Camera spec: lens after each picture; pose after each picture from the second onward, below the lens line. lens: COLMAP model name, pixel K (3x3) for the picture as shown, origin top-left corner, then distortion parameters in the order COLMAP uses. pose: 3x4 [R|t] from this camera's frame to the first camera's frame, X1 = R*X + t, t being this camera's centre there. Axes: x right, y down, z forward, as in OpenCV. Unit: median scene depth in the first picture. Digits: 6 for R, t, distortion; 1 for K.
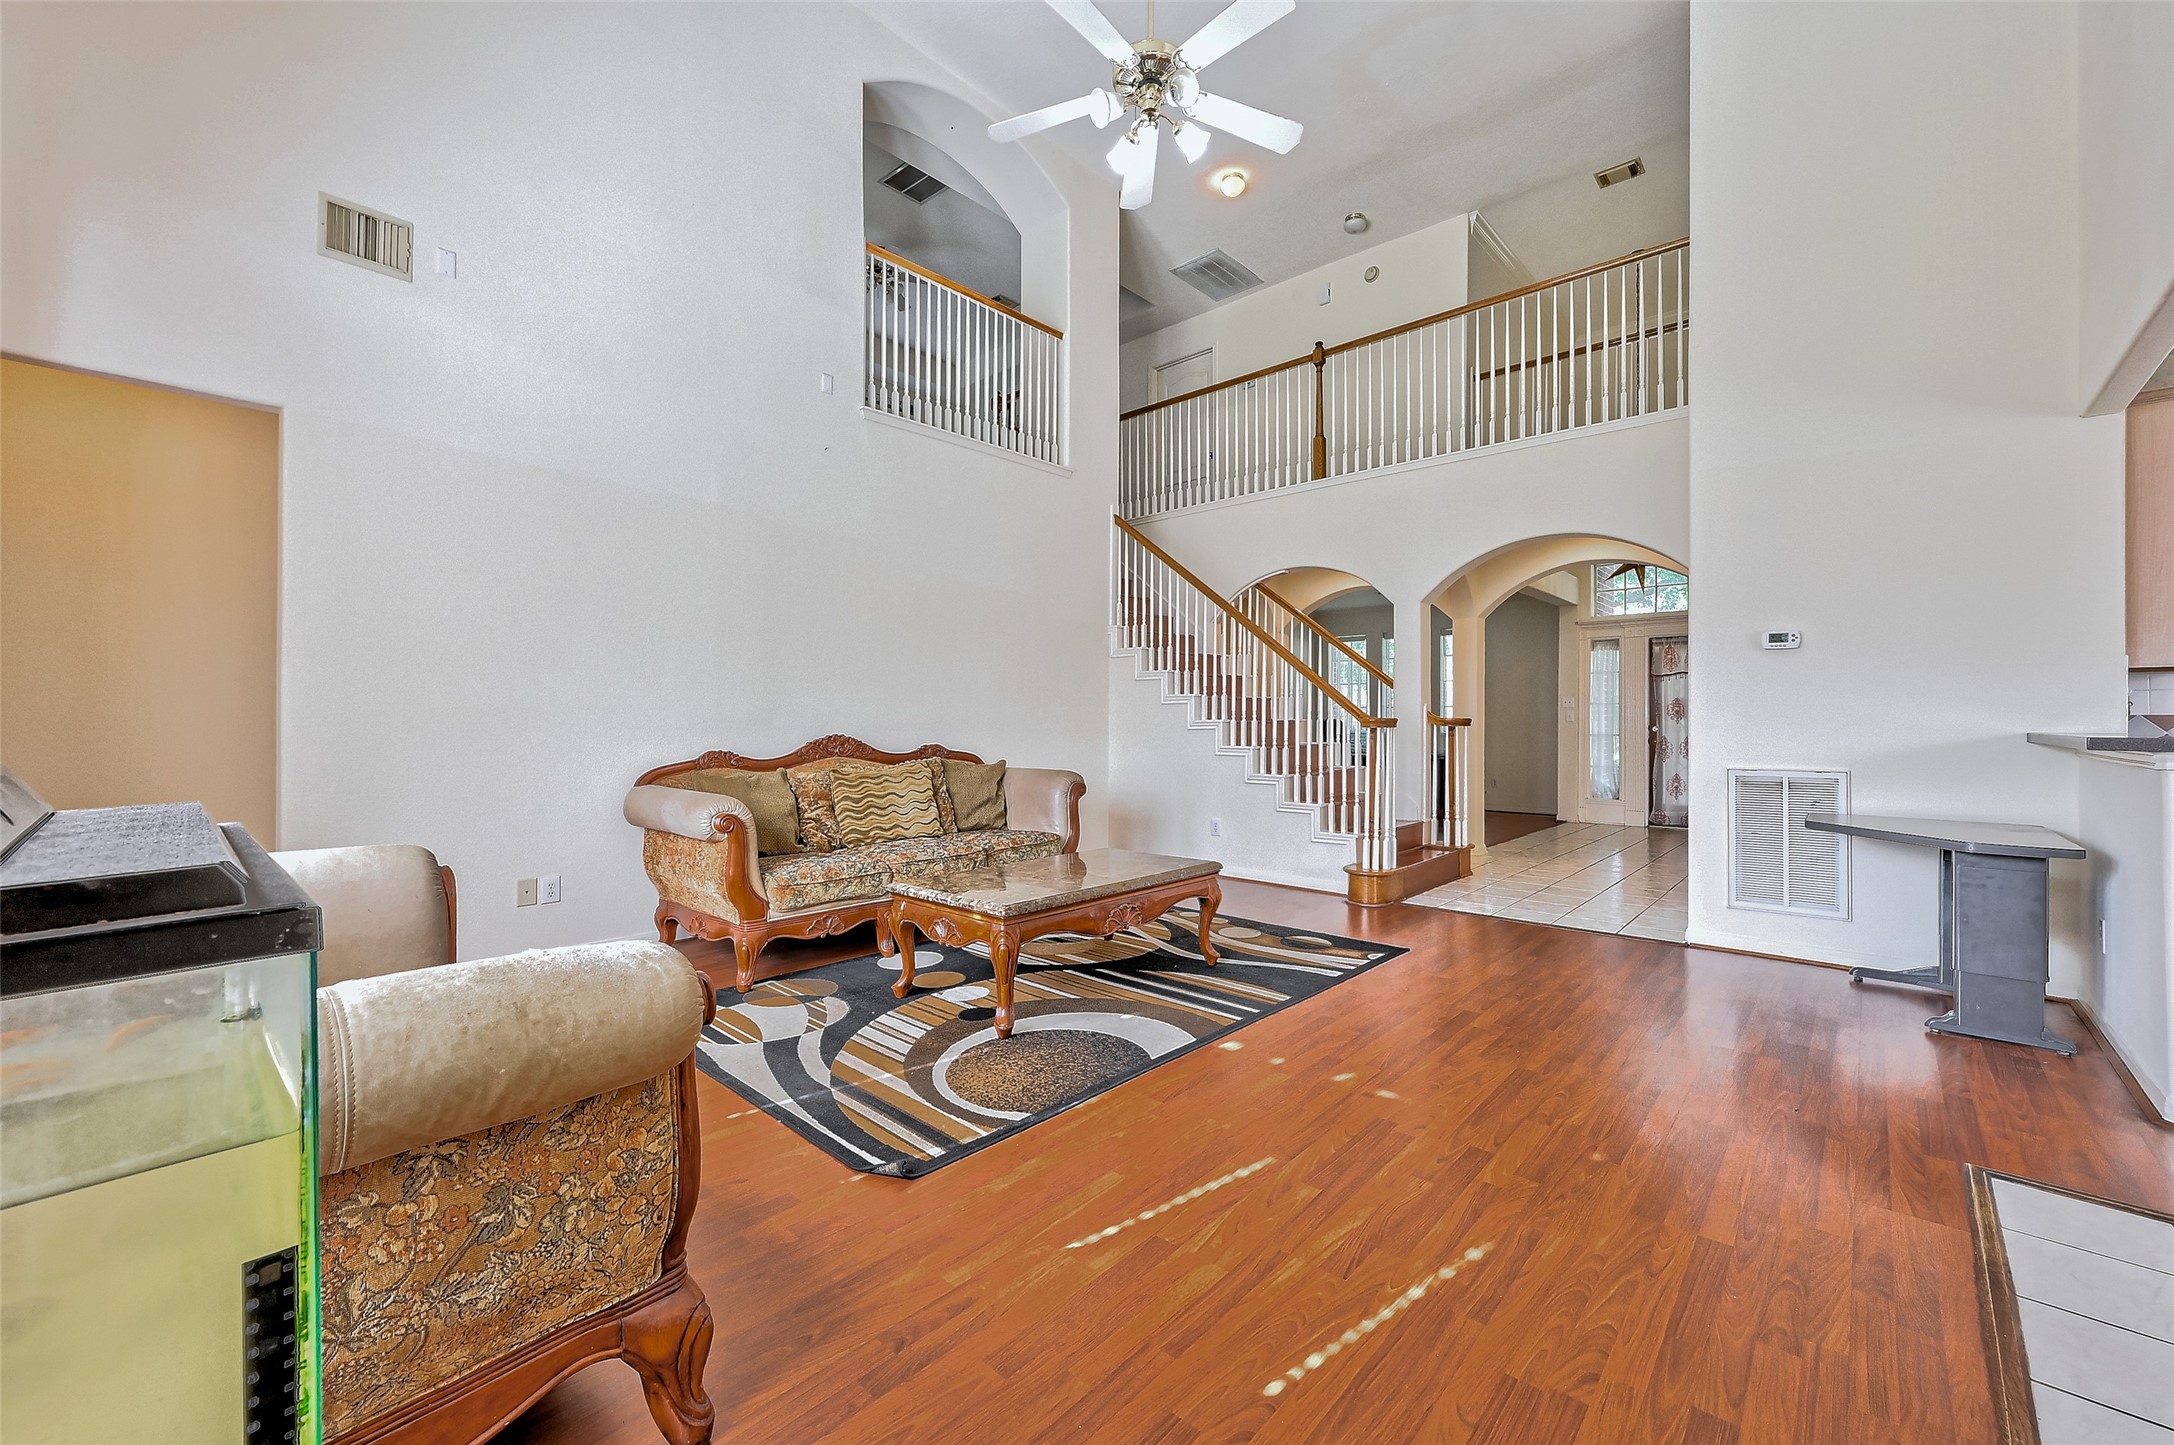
lens RADIAL K [[877.4, 0, 1100.2], [0, 877.4, 721.9], [0, 0, 1]] dist [0.001008, 0.000473]
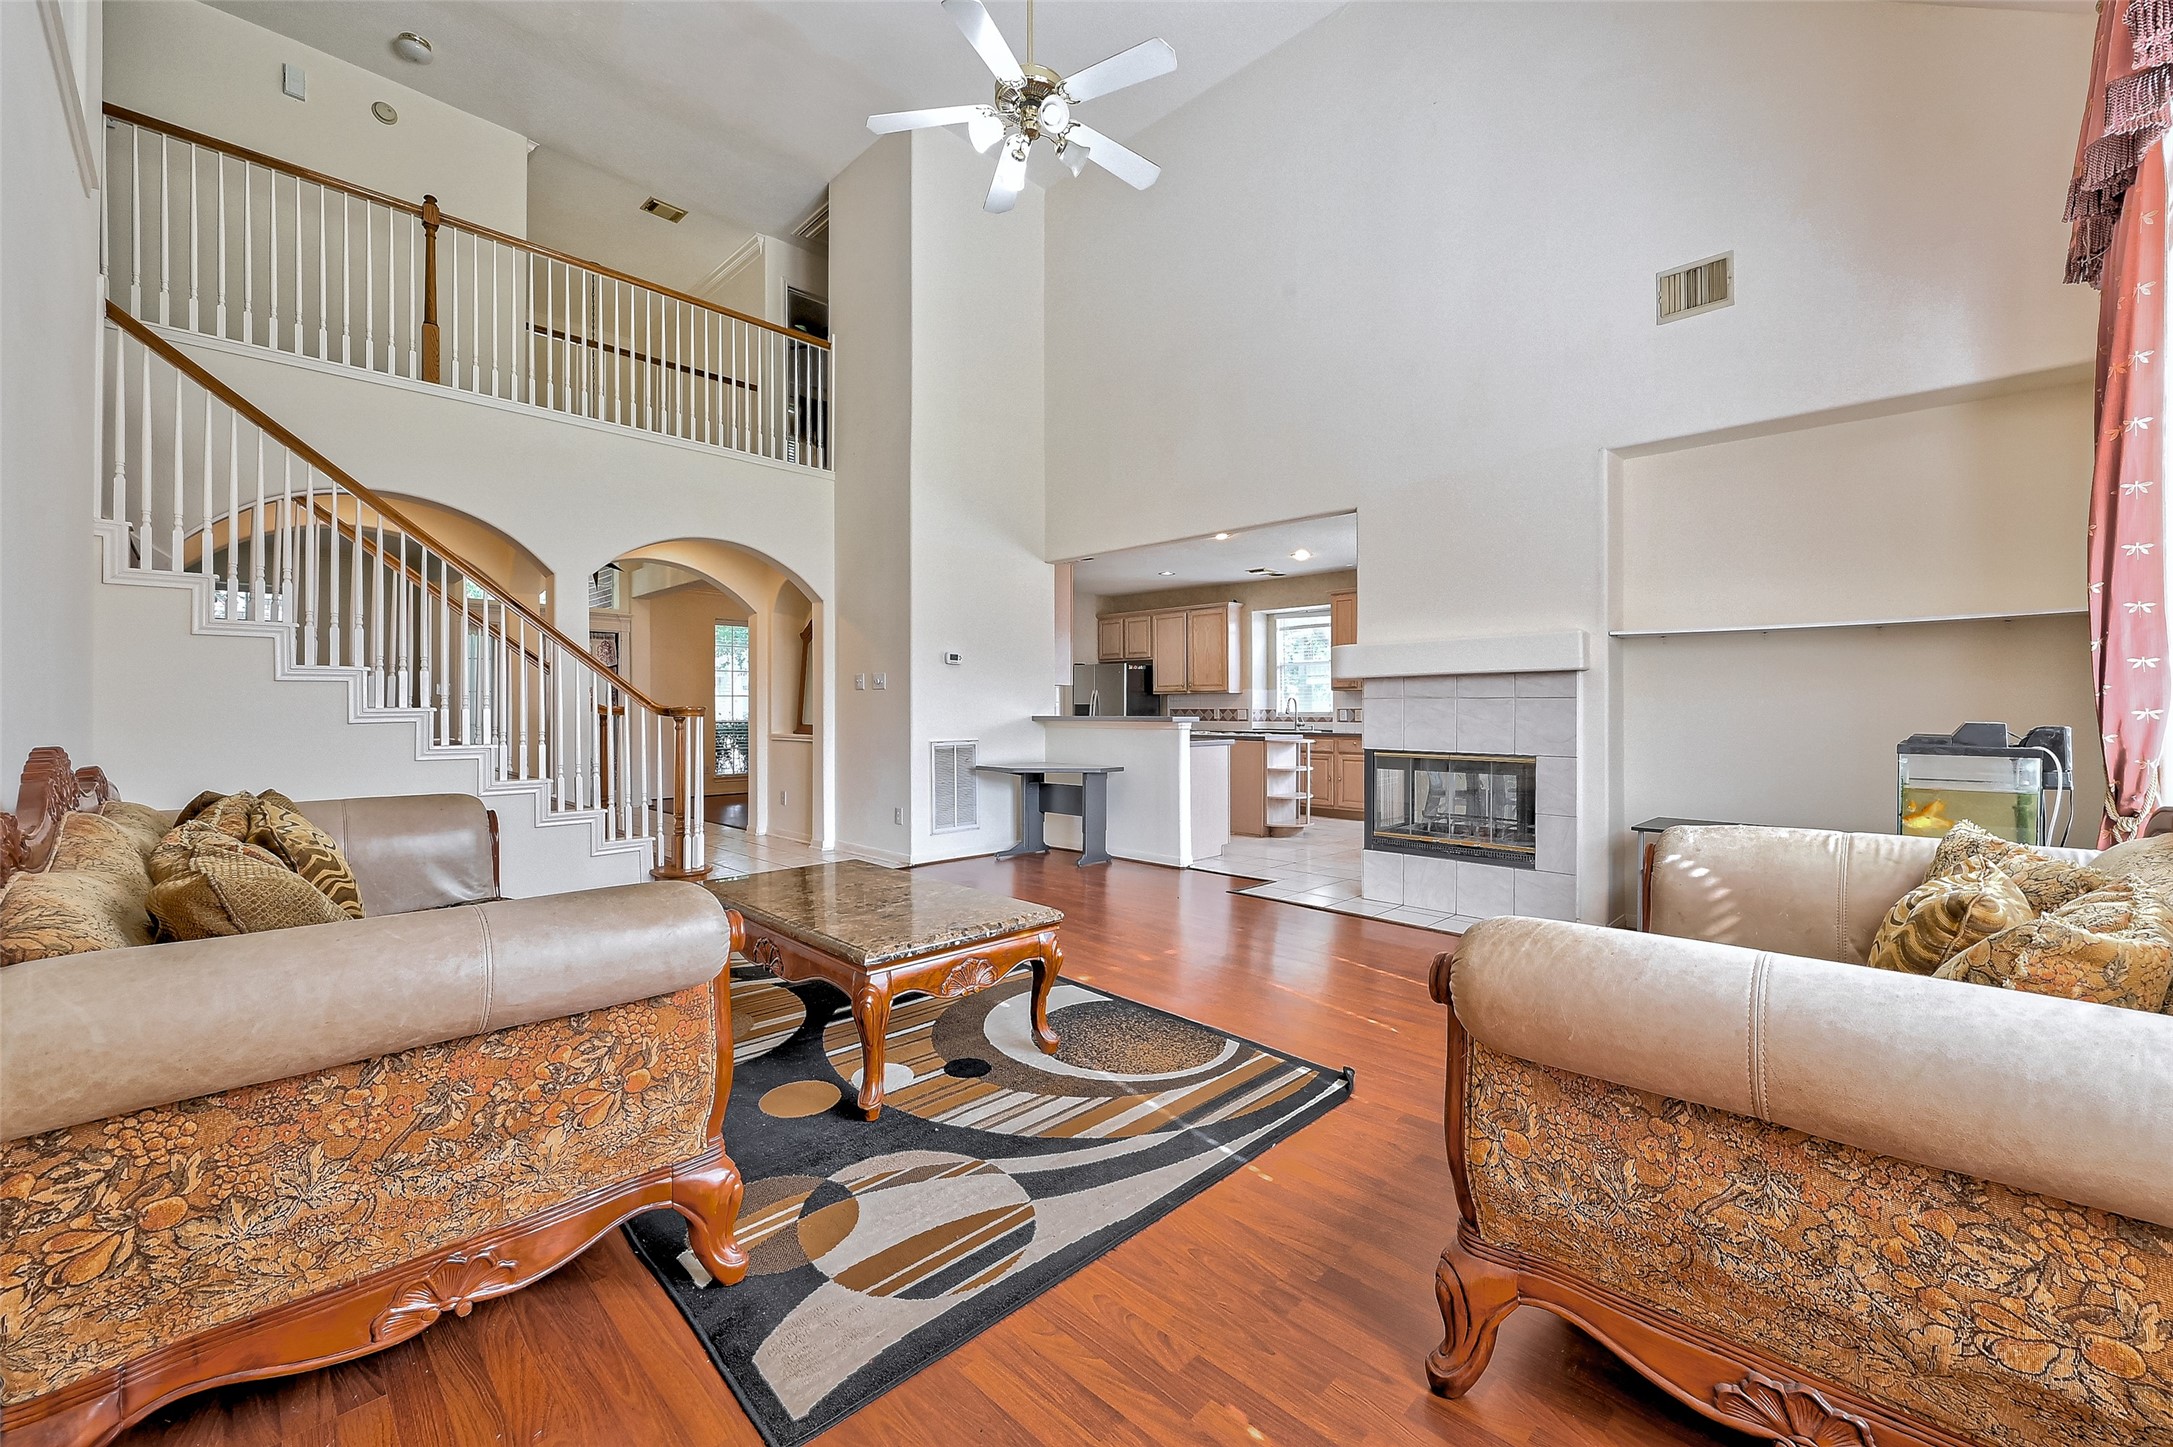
lens RADIAL K [[863.1, 0, 1094.4], [0, 863.1, 715.2], [0, 0, 1]] dist [-0.002421, -0.000132]
pose [[0.031725, -0.006059, 0.999478, -0.898071], [0.002203, 0.999980, 0.005992, 0.000395], [-0.999494, 0.002012, 0.031738, 0.820204]]
